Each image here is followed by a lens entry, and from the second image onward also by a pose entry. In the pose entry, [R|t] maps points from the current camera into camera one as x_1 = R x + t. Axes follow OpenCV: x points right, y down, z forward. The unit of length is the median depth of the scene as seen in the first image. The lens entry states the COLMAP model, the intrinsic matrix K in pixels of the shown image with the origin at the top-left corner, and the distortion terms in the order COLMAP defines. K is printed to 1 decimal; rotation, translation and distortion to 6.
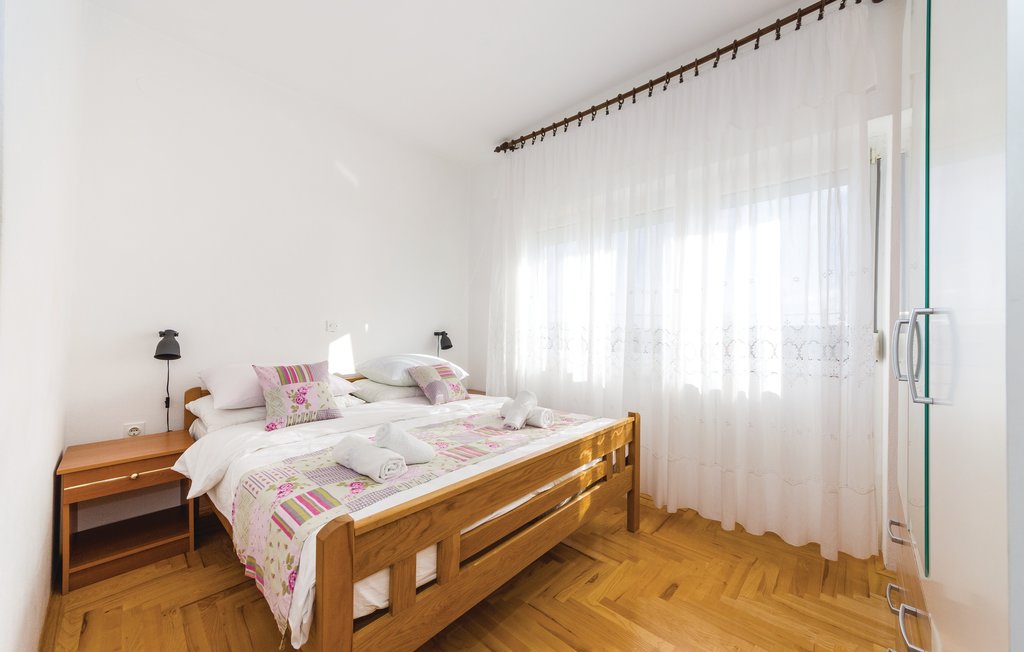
lens RADIAL K [[370.0, 0, 509.6], [0, 370.0, 339.1], [0, 0, 1]] dist [-0.008309, 0.002590]
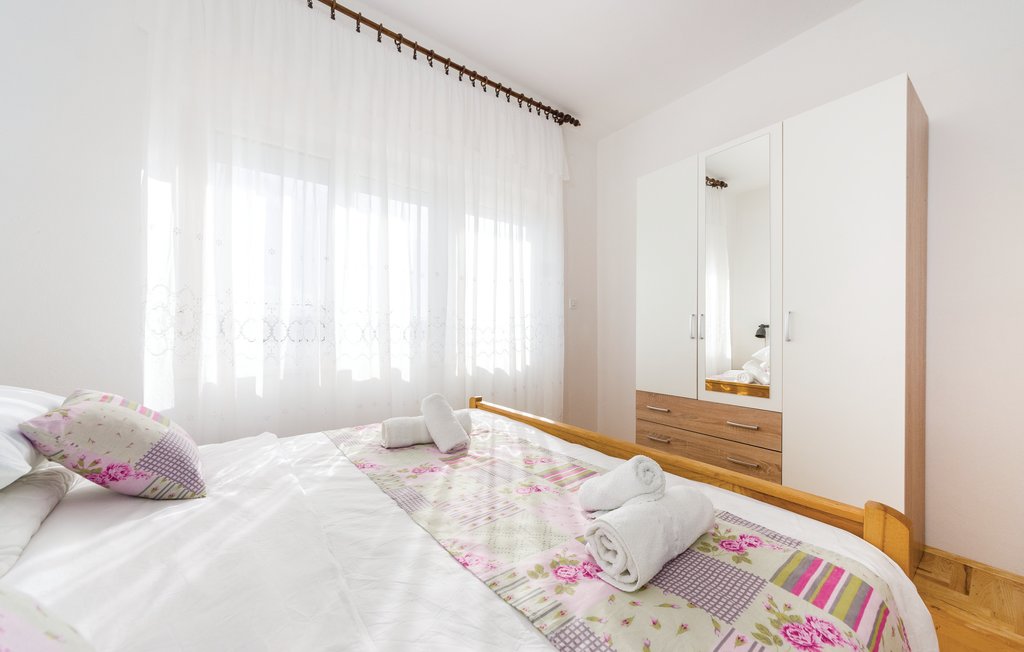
lens RADIAL K [[370.0, 0, 509.6], [0, 370.0, 339.1], [0, 0, 1]] dist [-0.008309, 0.002590]
pose [[0.169866, -0.042149, 0.984565, -0.689816], [-0.000745, 0.999079, 0.042899, -0.001654], [-0.985467, -0.008021, 0.169678, 0.794570]]
